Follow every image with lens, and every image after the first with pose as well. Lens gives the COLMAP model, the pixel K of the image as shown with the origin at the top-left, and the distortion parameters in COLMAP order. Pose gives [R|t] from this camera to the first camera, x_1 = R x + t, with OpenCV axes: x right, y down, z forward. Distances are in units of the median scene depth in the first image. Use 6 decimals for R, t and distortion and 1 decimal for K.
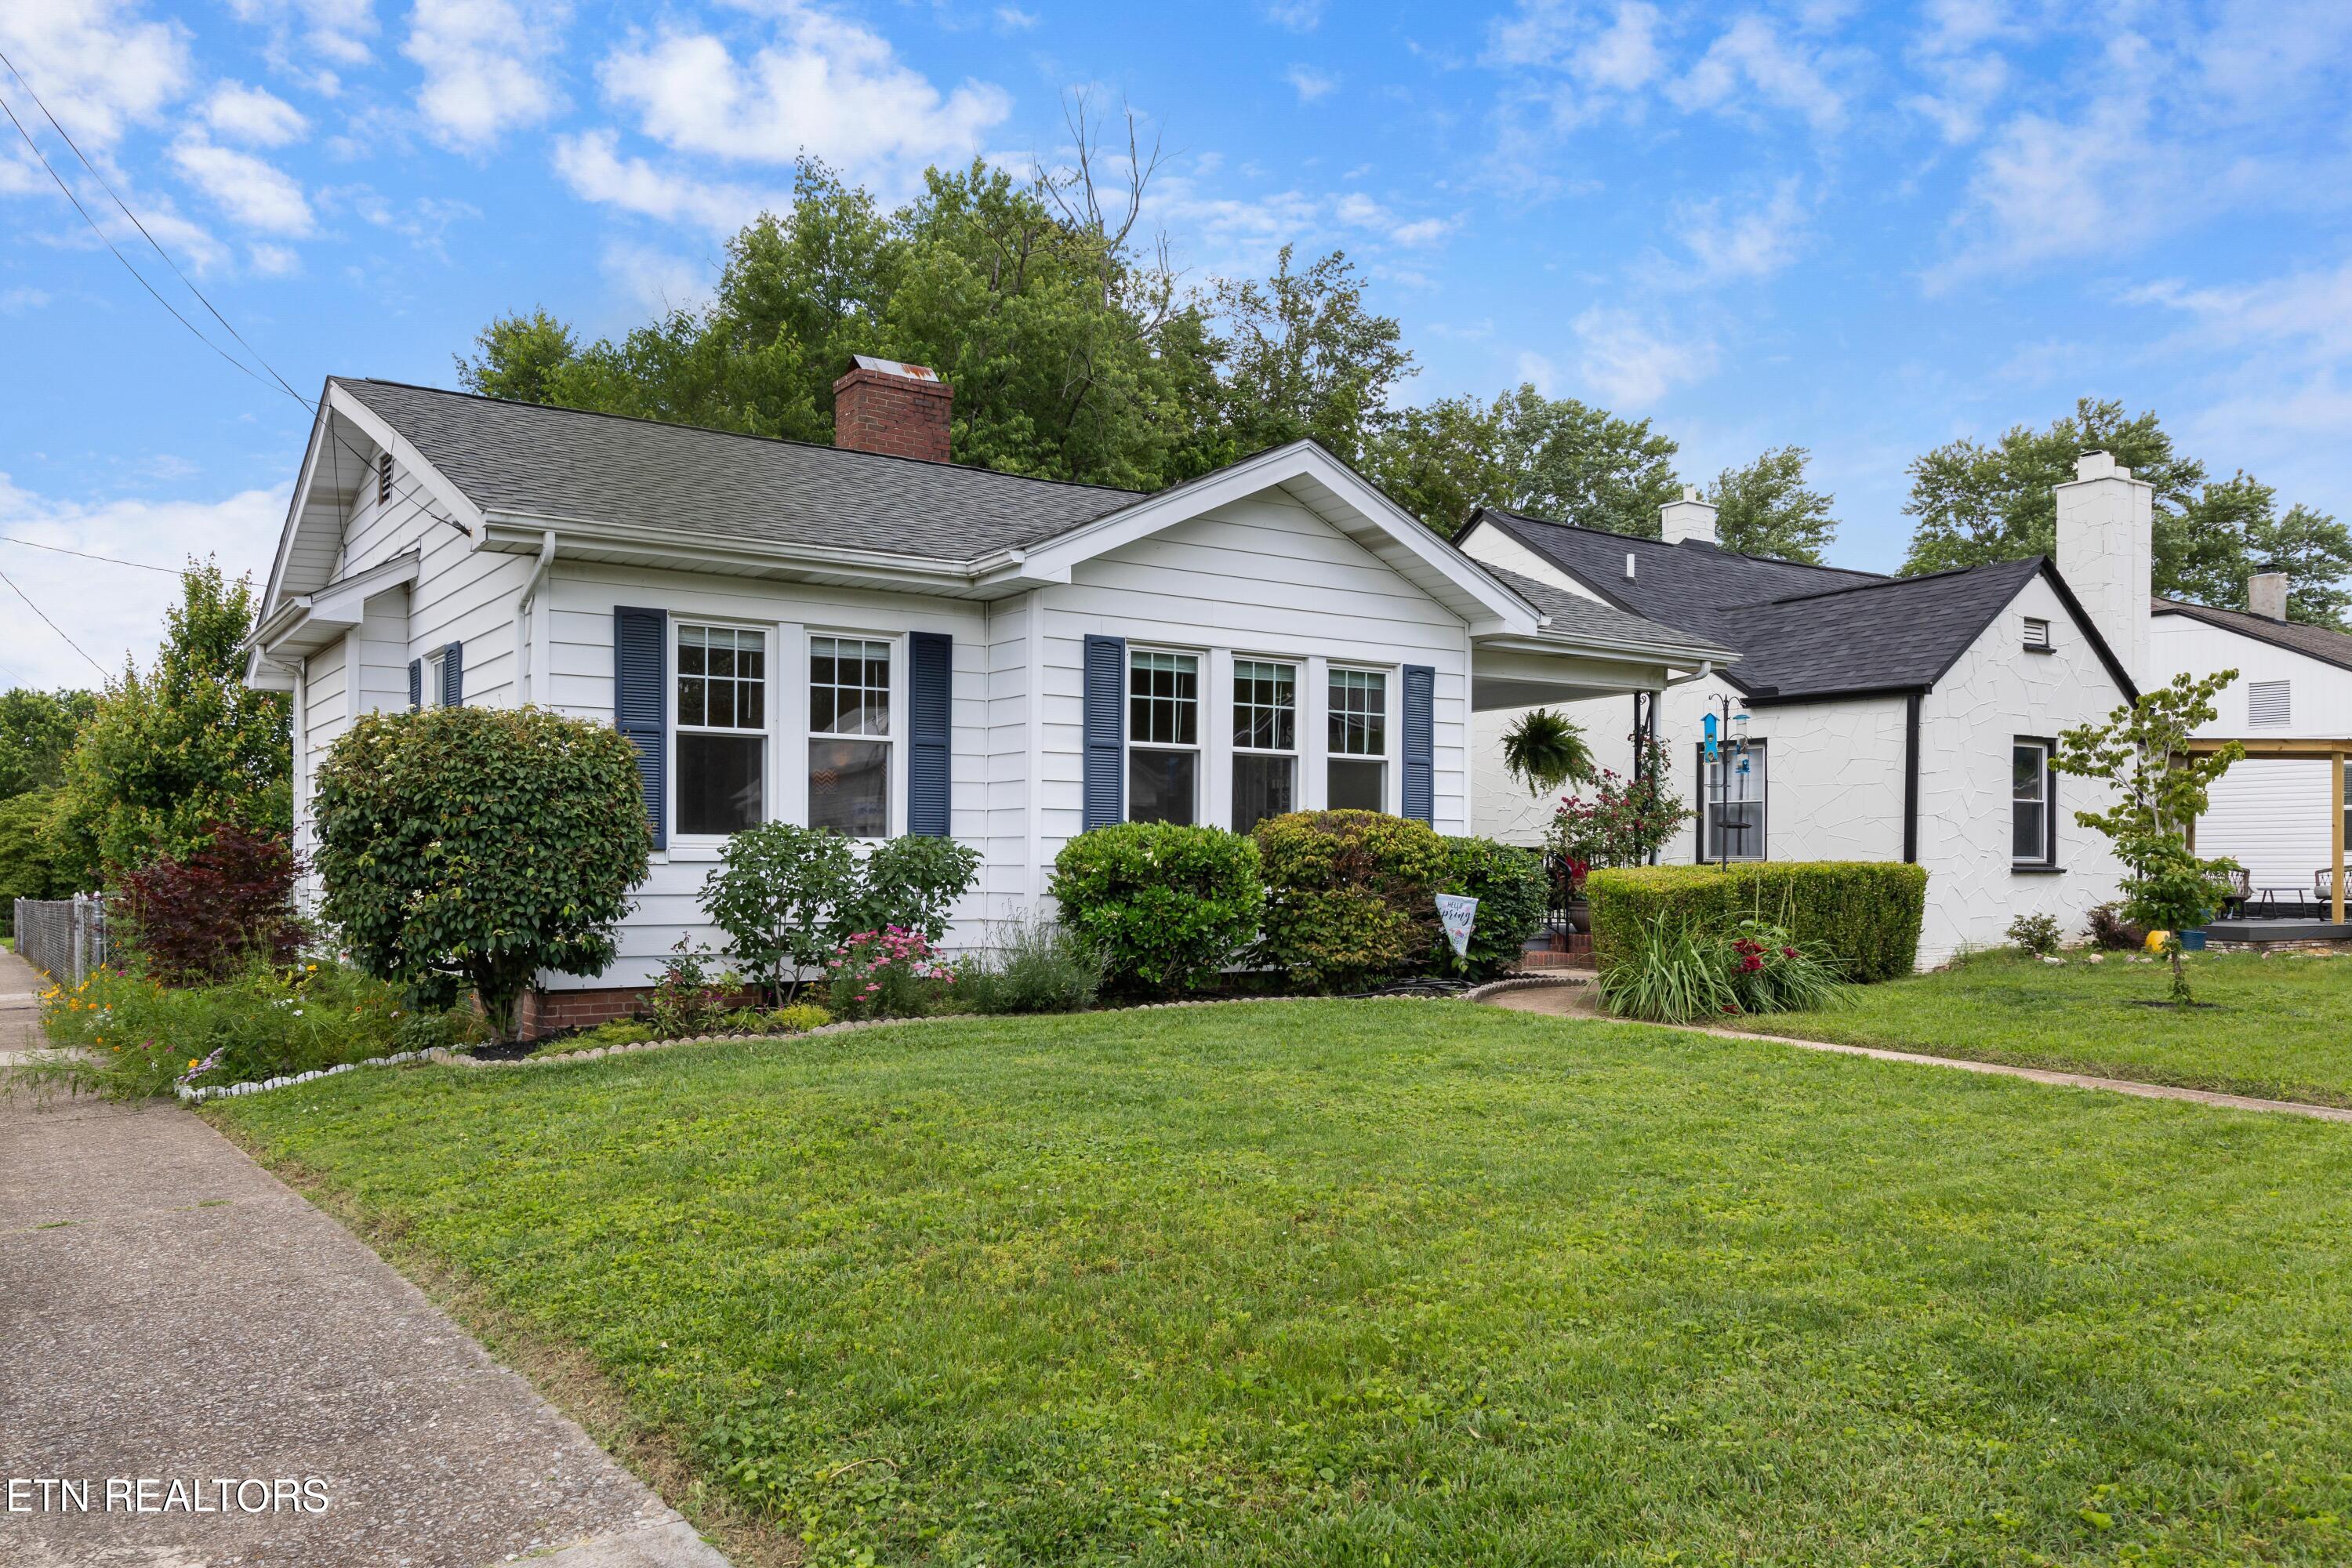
lens RADIAL K [[1621.7, 0, 1165.5], [0, 1621.7, 777.7], [0, 0, 1]] dist [0.024944, -0.000345]
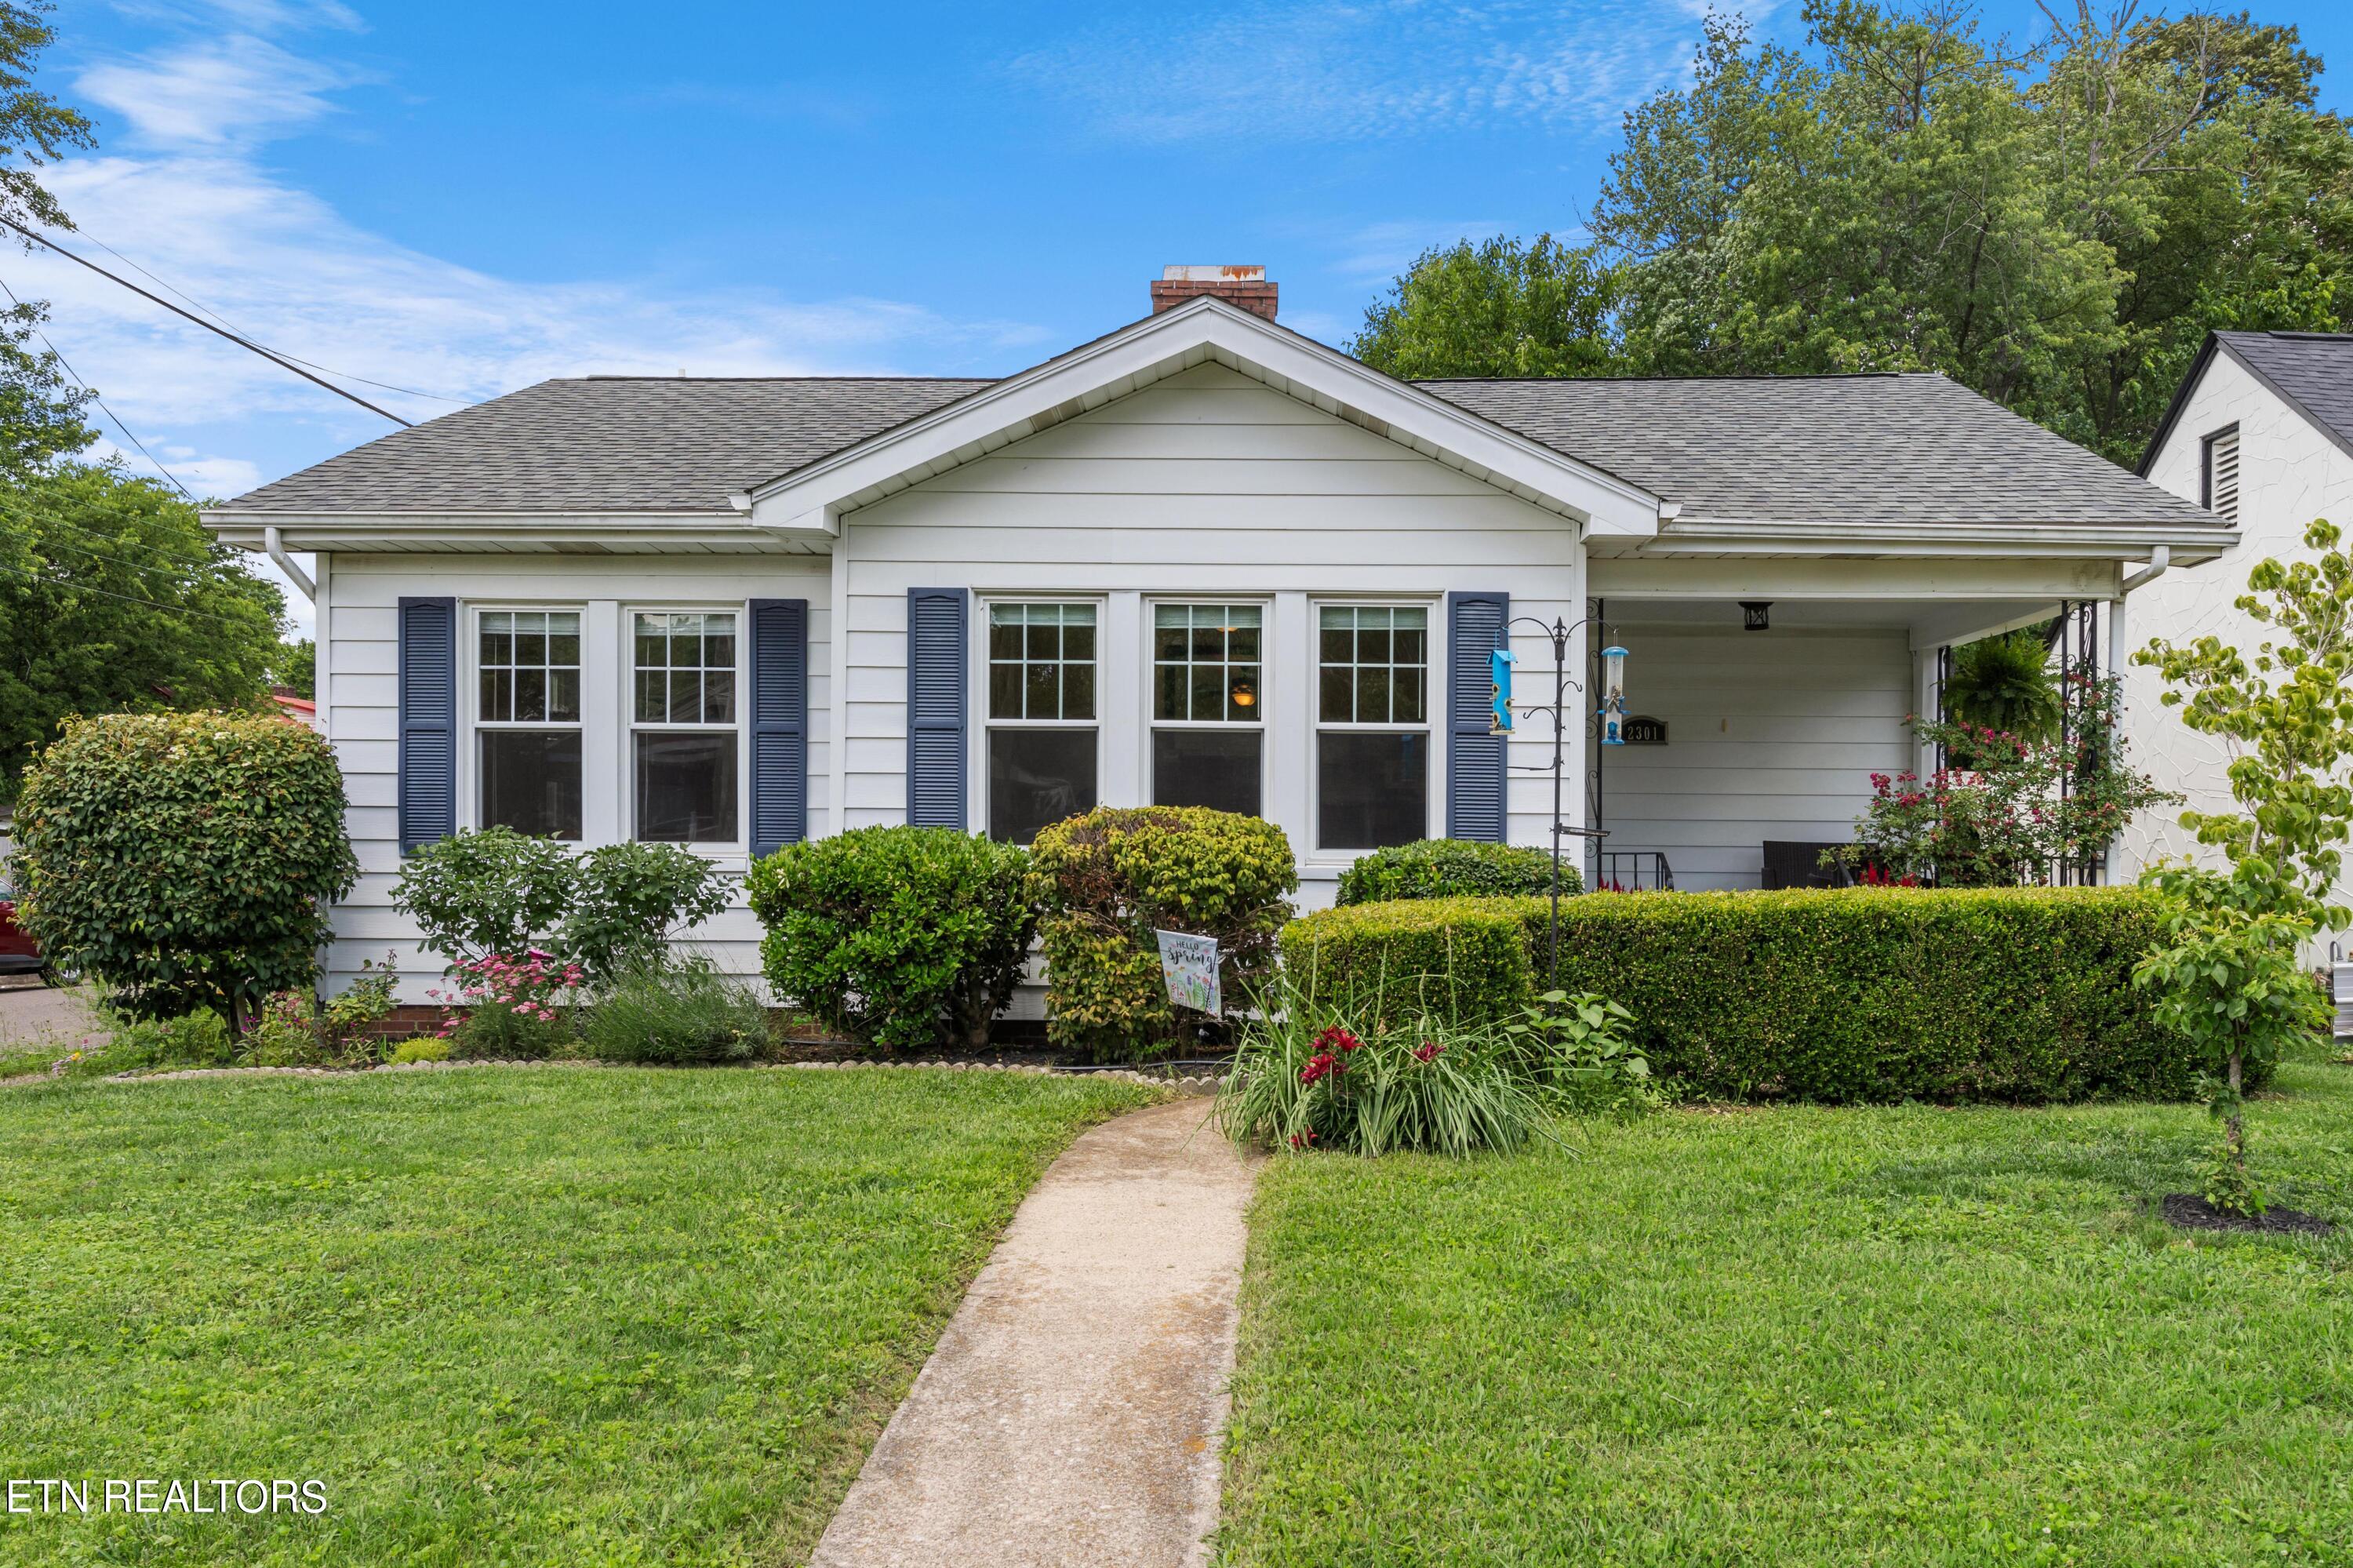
lens RADIAL K [[1622.5, 0, 1189.8], [0, 1622.5, 803.3], [0, 0, 1]] dist [0.024944, -0.000345]
pose [[0.851246, -0.008809, -0.524694, 0.478926], [0.025835, 0.999350, 0.025136, 0.001167], [0.524131, -0.034952, 0.850920, 0.383022]]
